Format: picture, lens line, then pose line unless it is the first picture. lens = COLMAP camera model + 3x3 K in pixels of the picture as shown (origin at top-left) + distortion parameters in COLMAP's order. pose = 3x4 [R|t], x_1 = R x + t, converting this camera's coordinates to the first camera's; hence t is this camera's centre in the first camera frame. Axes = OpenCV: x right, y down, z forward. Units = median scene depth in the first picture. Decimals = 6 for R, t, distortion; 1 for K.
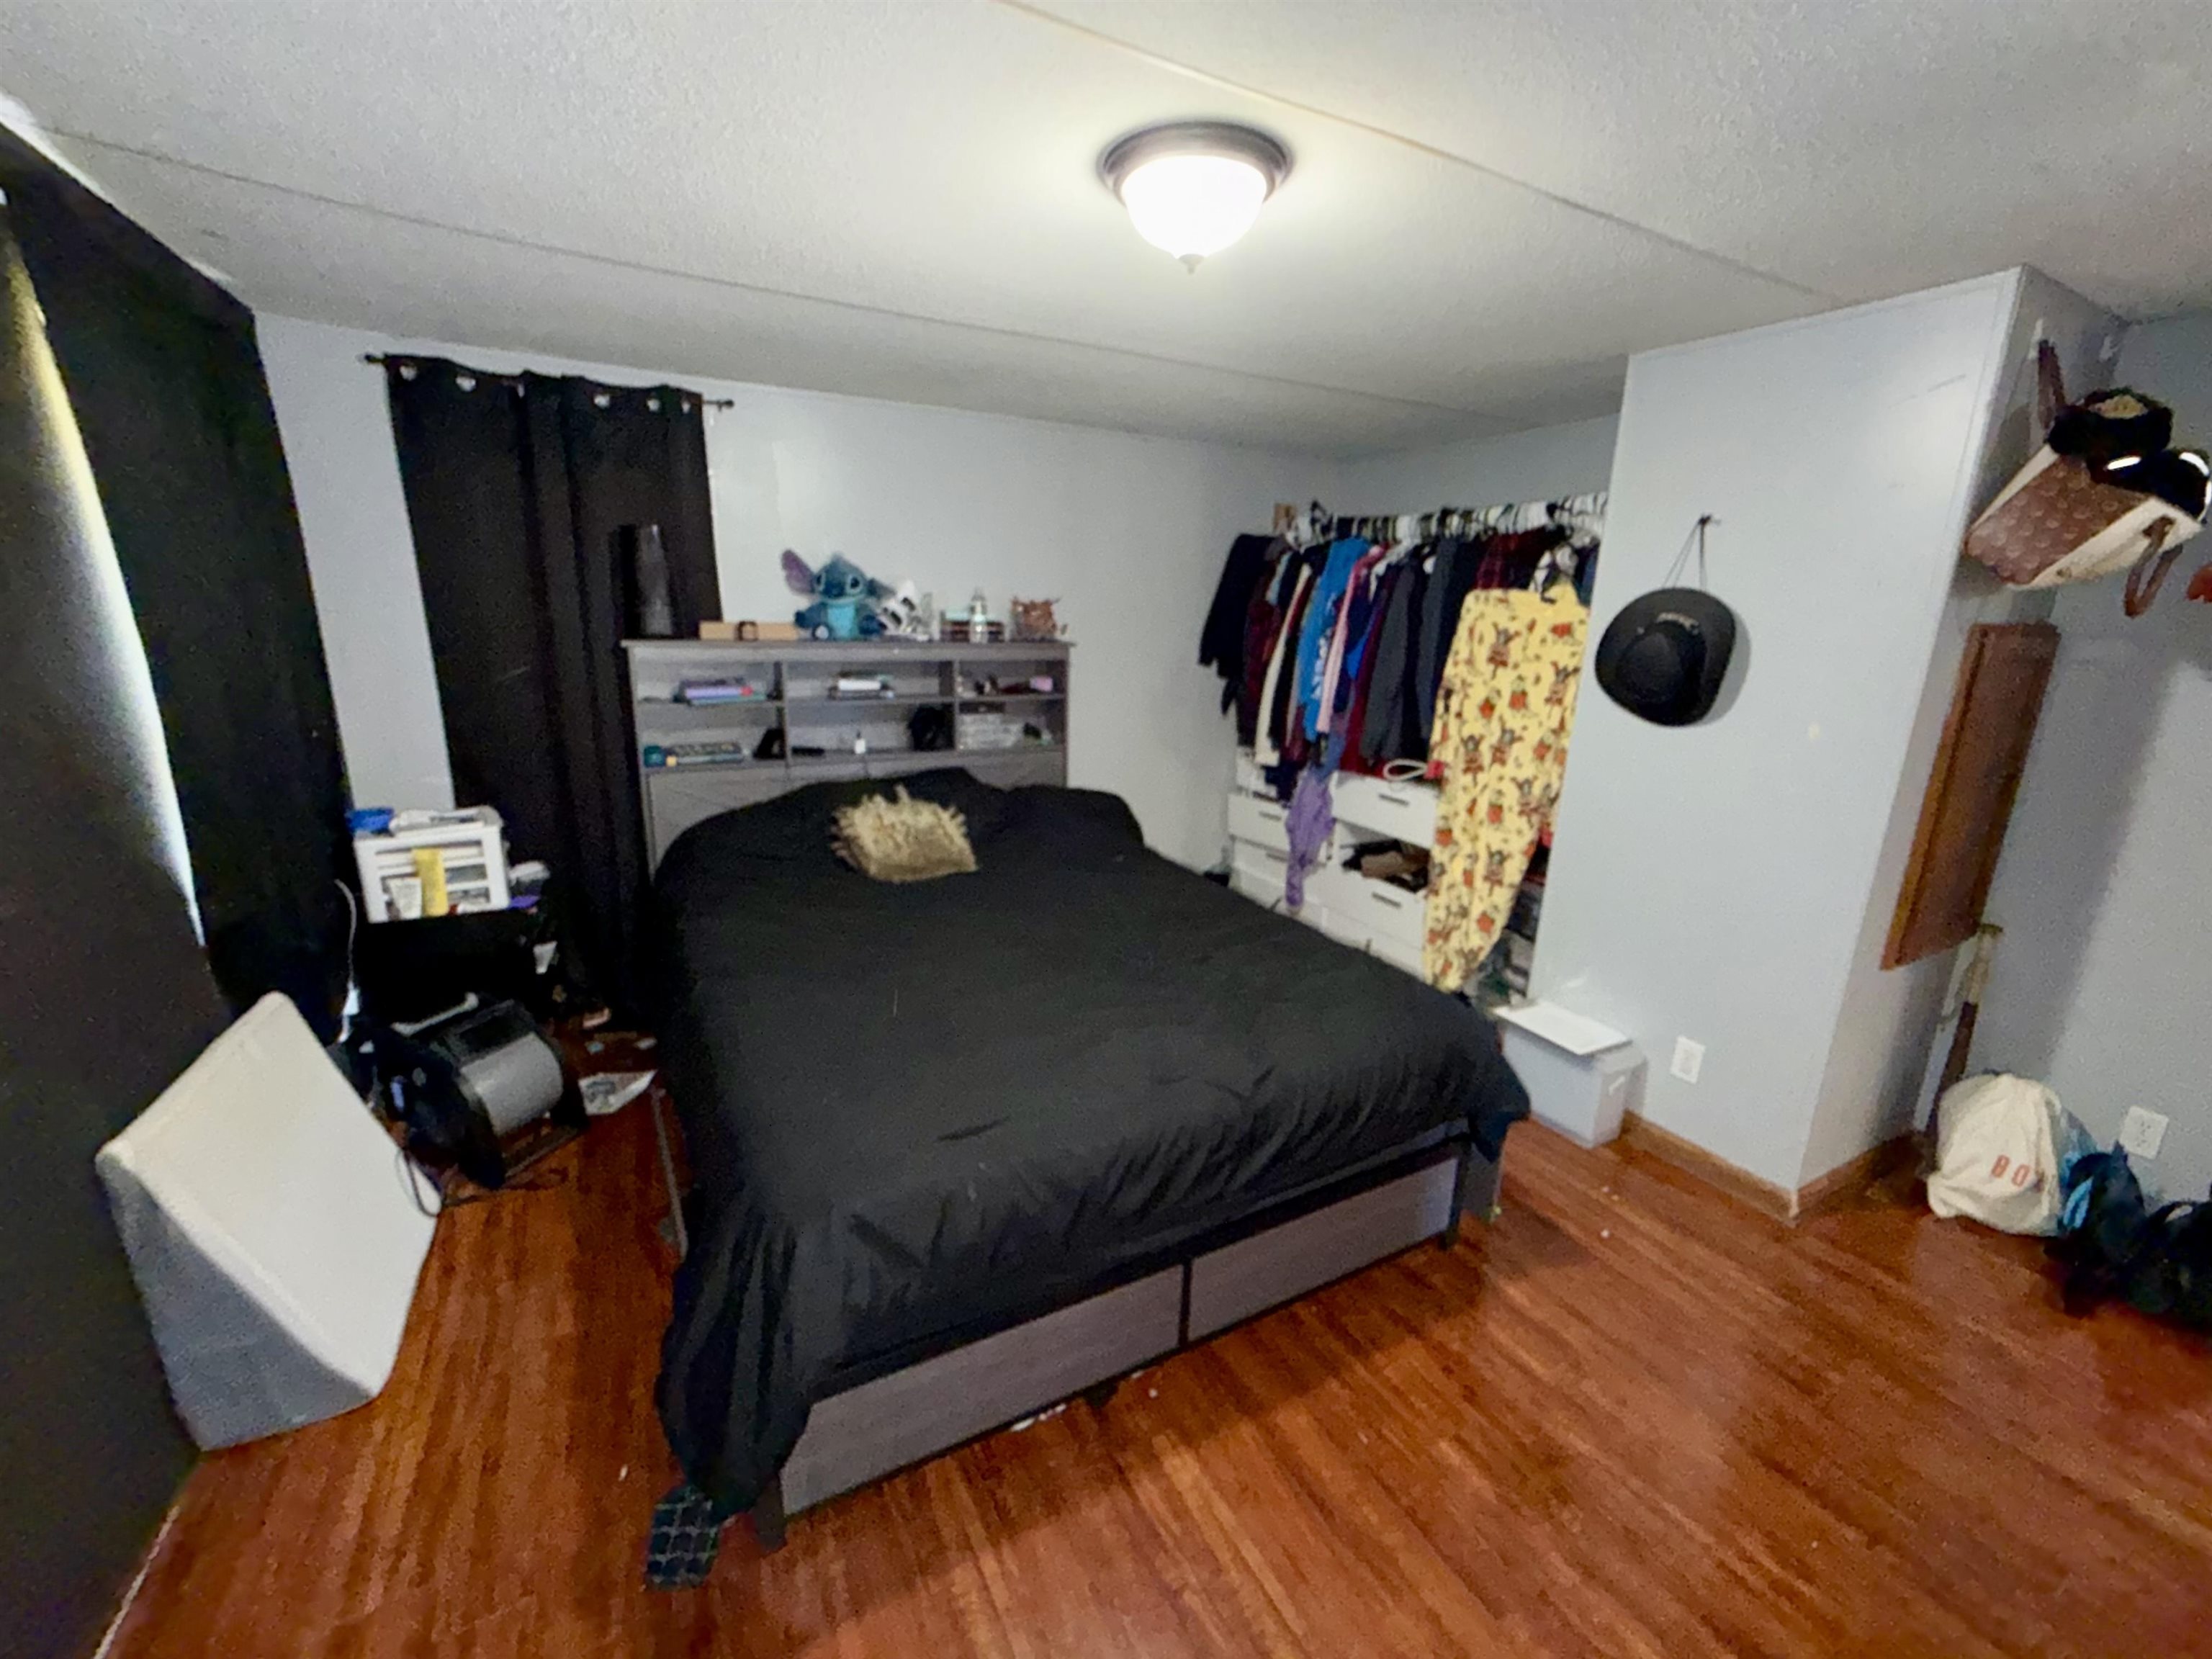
lens RADIAL K [[883.3, 0, 1114.0], [0, 883.3, 825.6], [0, 0, 1]] dist [0.000330, -0.000287]
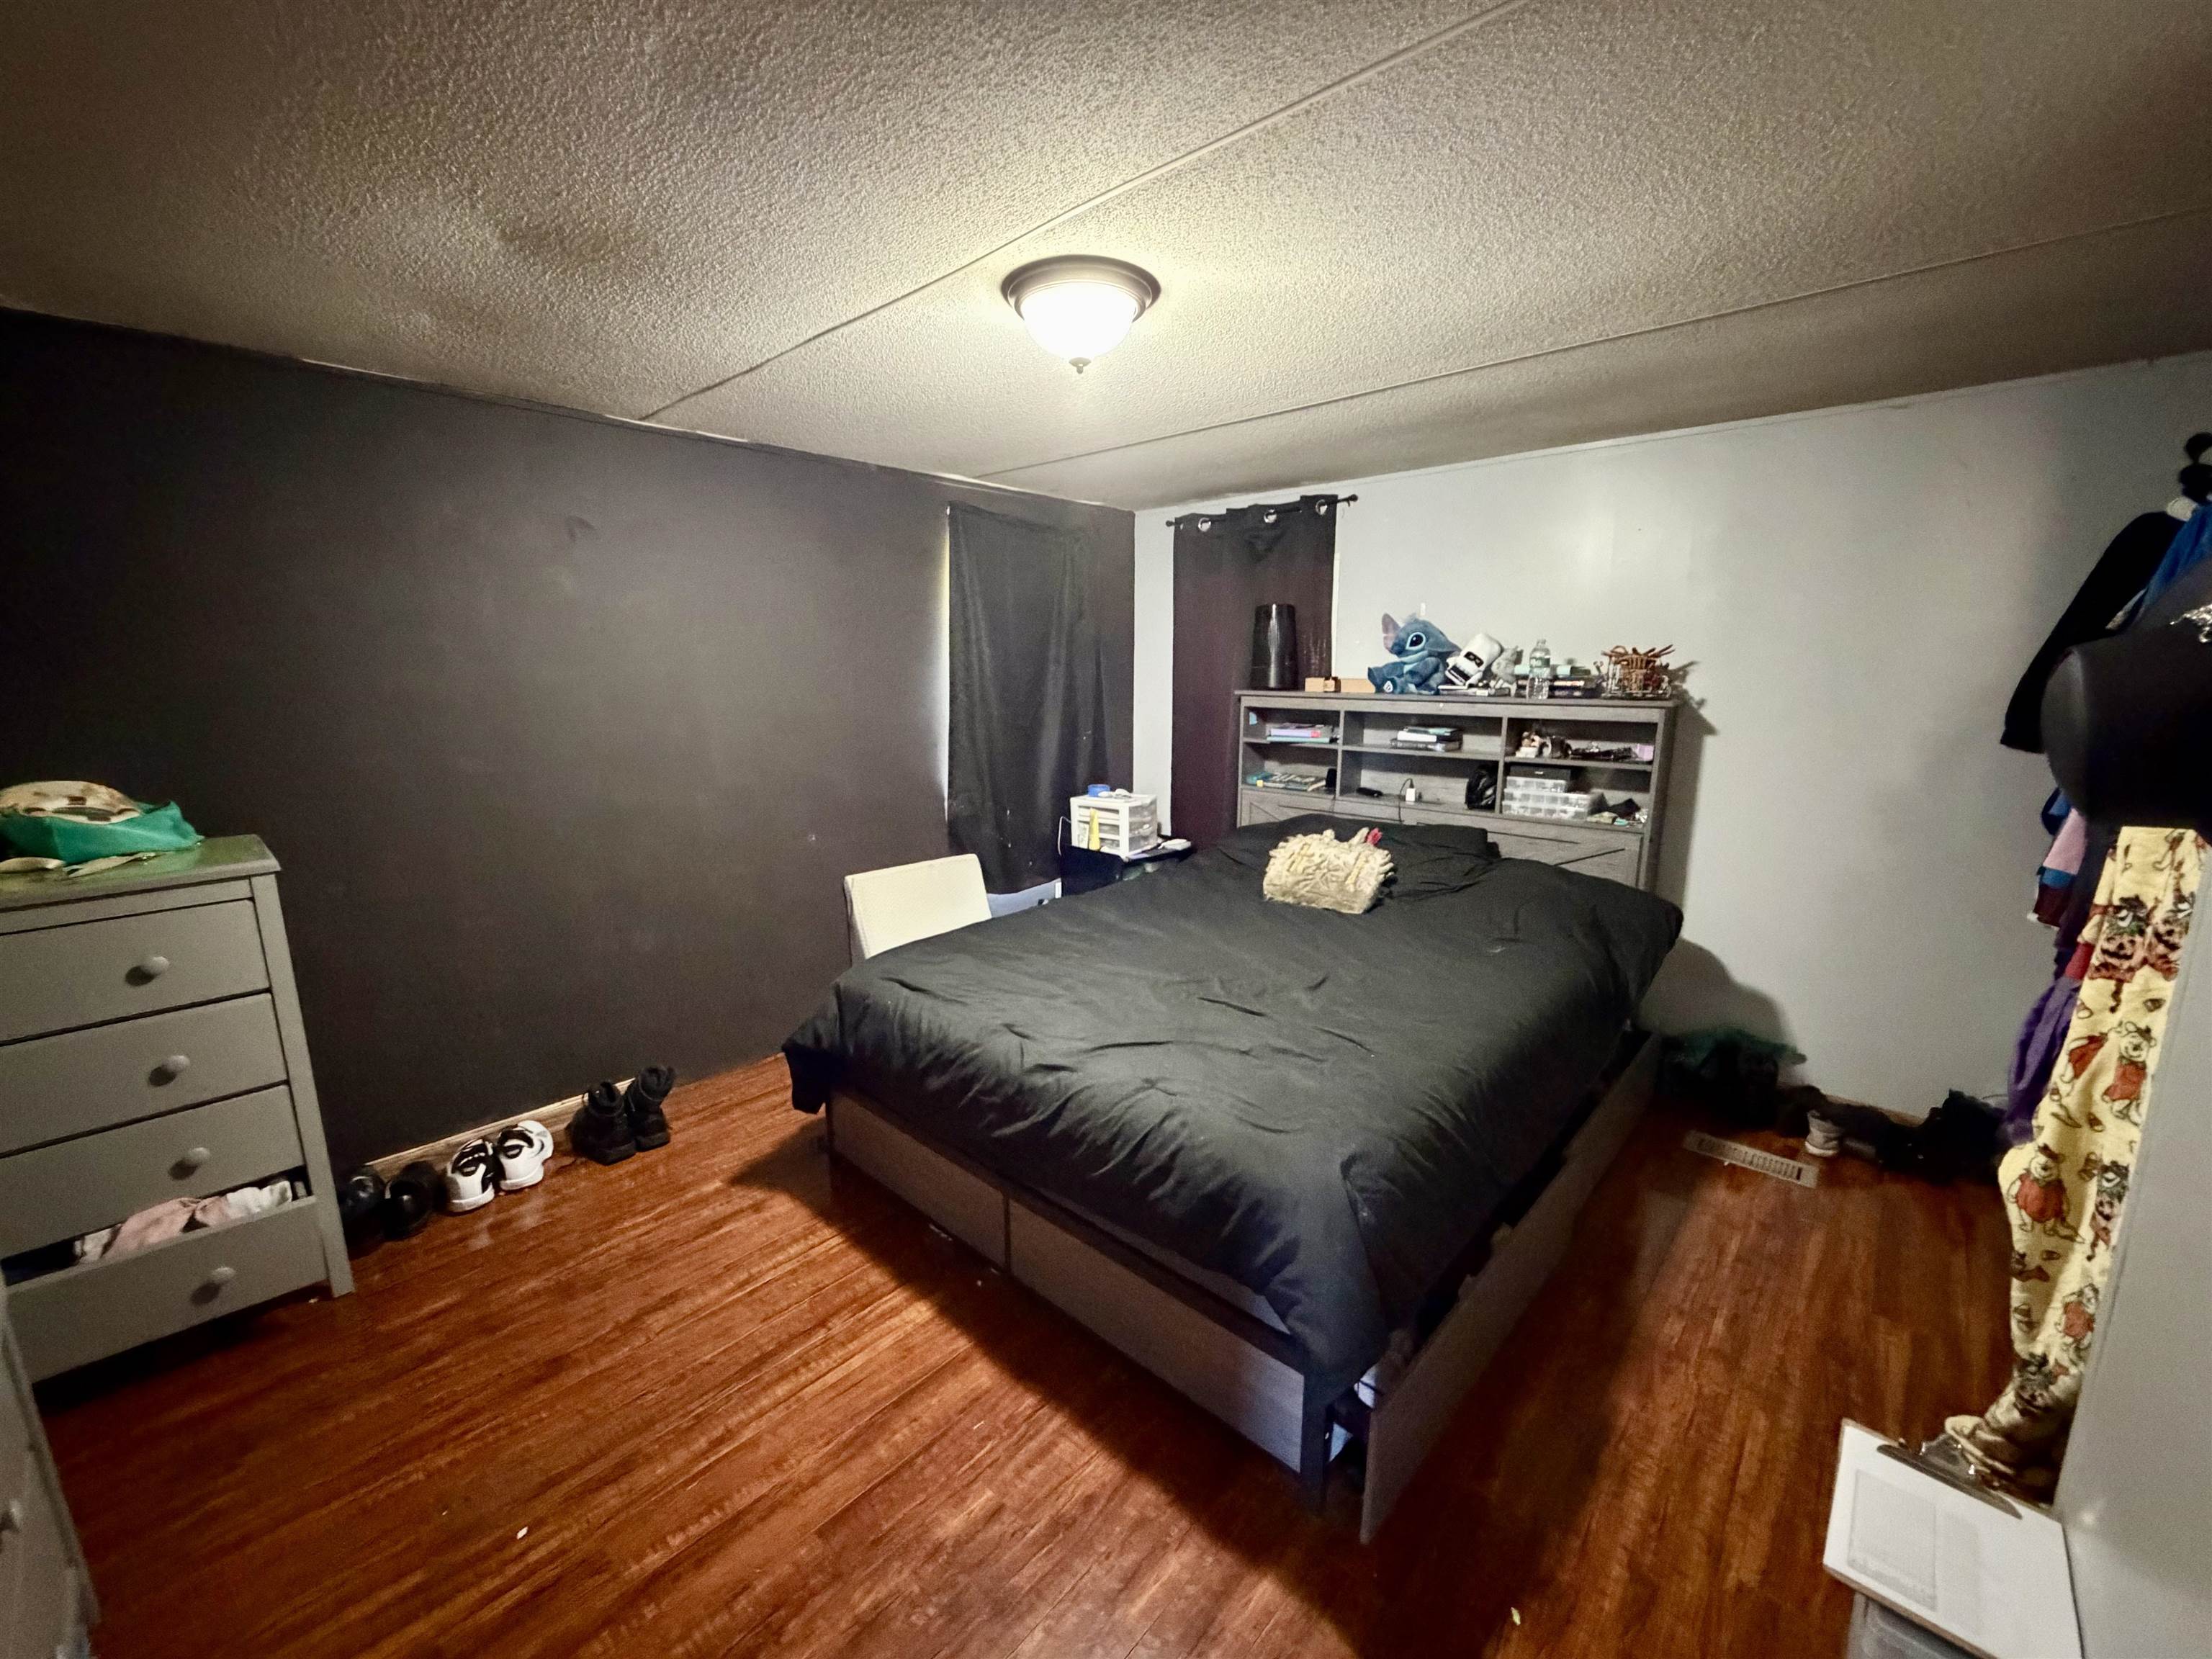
lens RADIAL K [[883.3, 0, 1109.1], [0, 883.3, 835.4], [0, 0, 1]] dist [0.000330, -0.000287]
pose [[0.315953, 0.159616, -0.935252, 0.673561], [-0.217554, 0.971671, 0.092336, -0.071209], [0.923495, 0.174294, 0.341728, 0.368001]]
